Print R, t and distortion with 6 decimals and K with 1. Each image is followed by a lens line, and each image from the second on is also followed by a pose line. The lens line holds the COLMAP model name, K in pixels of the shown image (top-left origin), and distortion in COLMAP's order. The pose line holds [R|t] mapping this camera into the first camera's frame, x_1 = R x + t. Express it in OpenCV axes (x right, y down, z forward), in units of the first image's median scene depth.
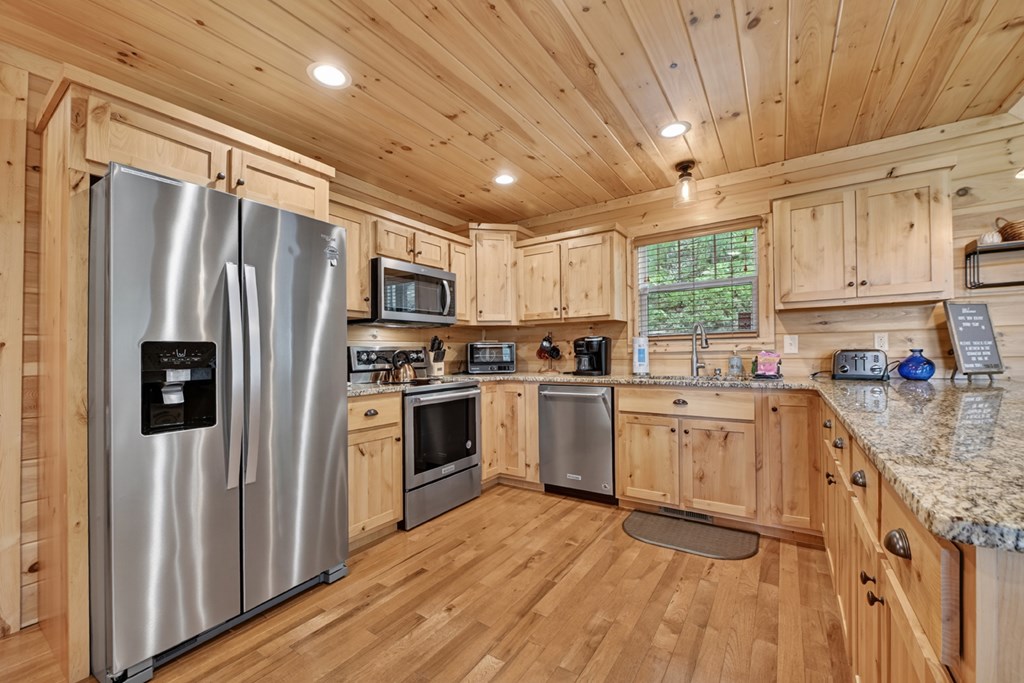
lens RADIAL K [[417.0, 0, 508.9], [0, 417.0, 345.9], [0, 0, 1]] dist [-0.011878, -0.000669]
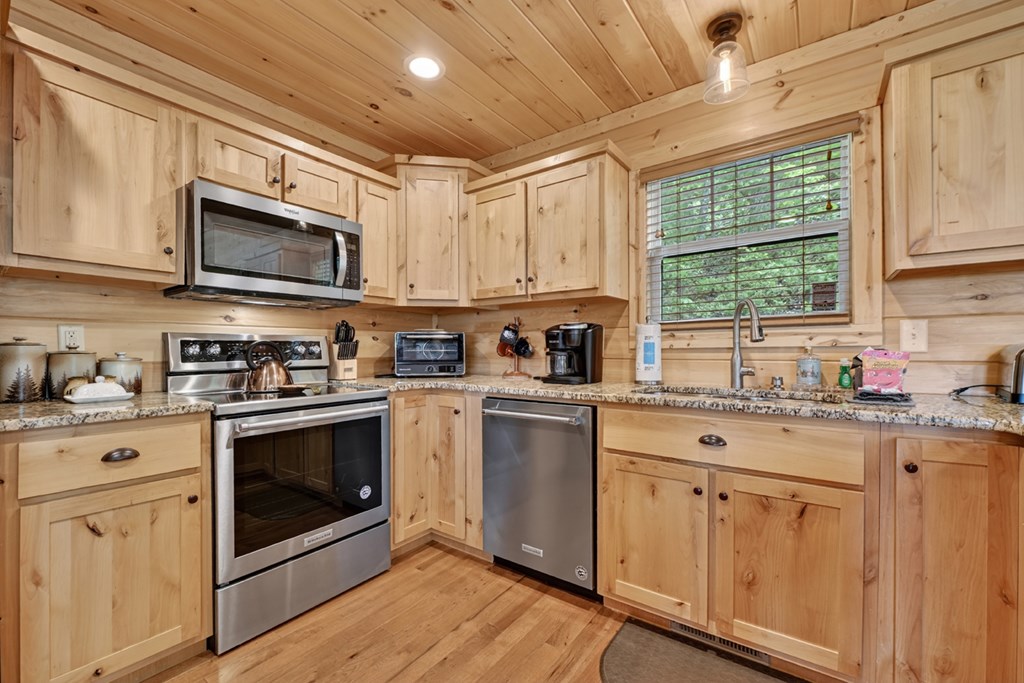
lens RADIAL K [[417.0, 0, 514.7], [0, 417.0, 343.8], [0, 0, 1]] dist [-0.011878, -0.000669]
pose [[0.998850, 0.010236, -0.046830, 0.157946], [-0.009965, 0.999932, 0.006010, 0.008131], [0.046888, -0.005536, 0.998885, 0.395547]]
